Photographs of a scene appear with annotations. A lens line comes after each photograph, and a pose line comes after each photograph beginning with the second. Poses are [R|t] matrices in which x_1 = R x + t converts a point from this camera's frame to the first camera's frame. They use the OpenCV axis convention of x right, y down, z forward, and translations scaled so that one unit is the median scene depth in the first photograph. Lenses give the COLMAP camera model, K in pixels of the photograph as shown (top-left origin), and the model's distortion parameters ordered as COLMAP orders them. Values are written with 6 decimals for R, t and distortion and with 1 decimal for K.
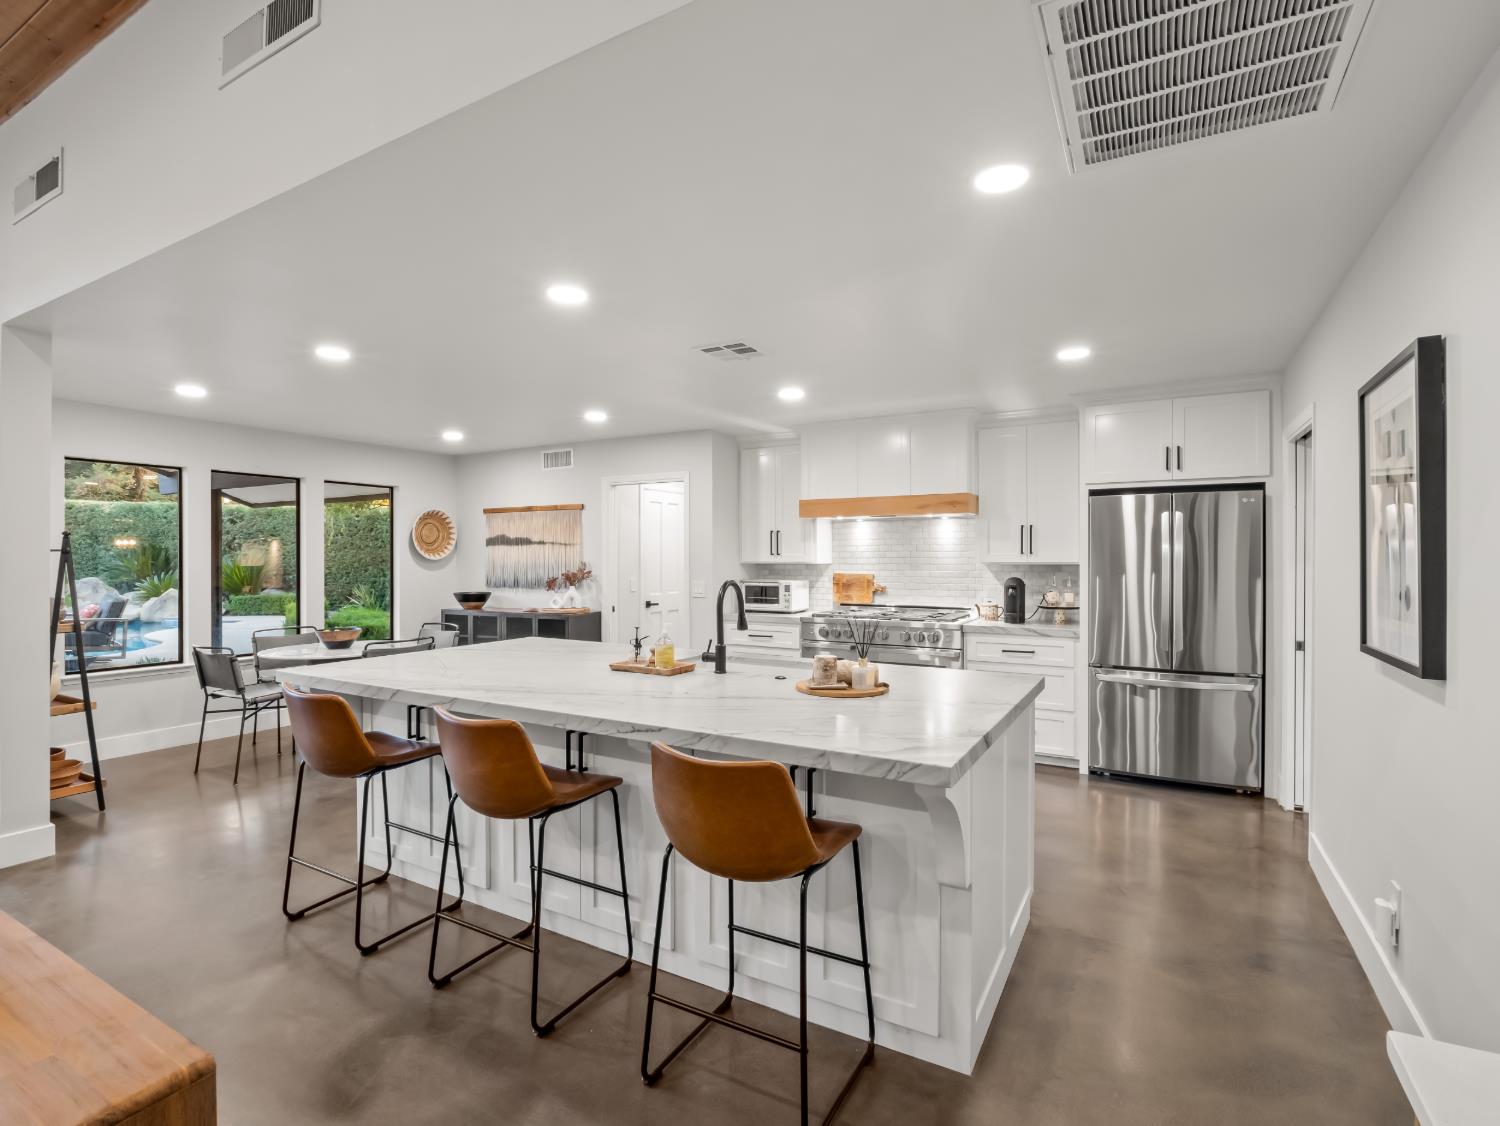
lens RADIAL K [[724.8, 0, 748.0], [0, 724.8, 560.7], [0, 0, 1]] dist [-0.001114, -0.016547]
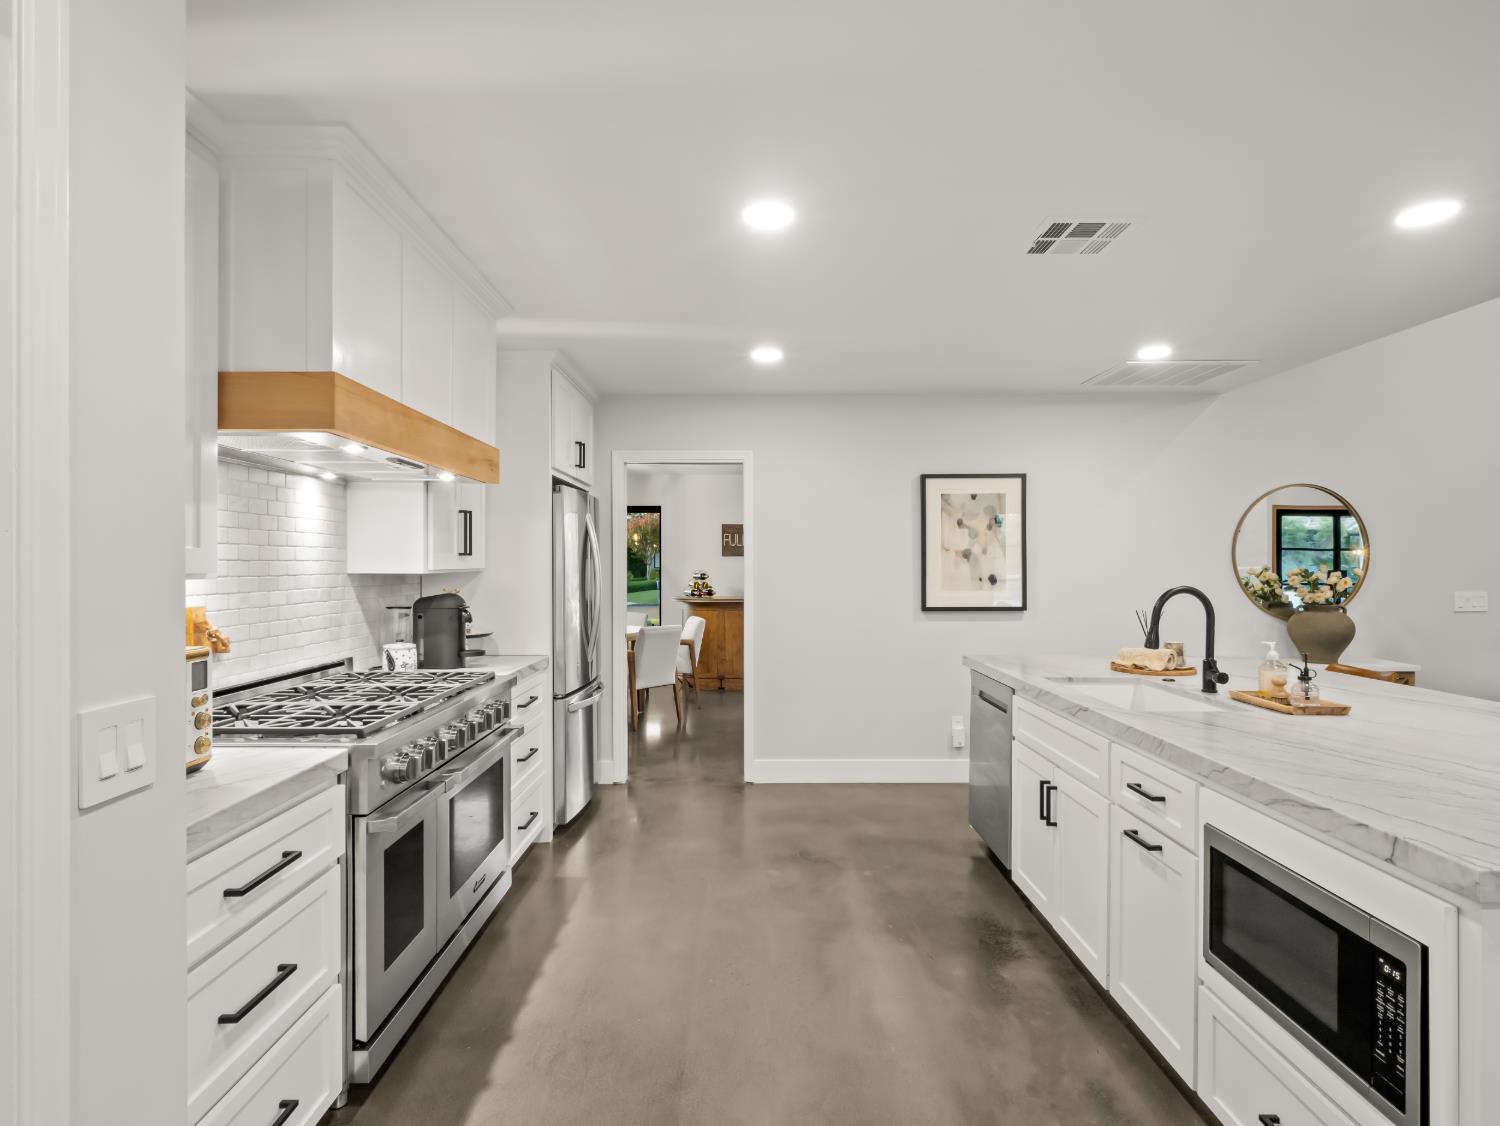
lens RADIAL K [[786.9, 0, 746.4], [0, 786.9, 556.7], [0, 0, 1]] dist [0.034201, -0.000101]
pose [[-0.494021, 0.004798, 0.869437, -0.285857], [0.001621, 0.999988, -0.004597, -0.003748], [-0.869448, -0.000862, -0.494023, 0.940307]]
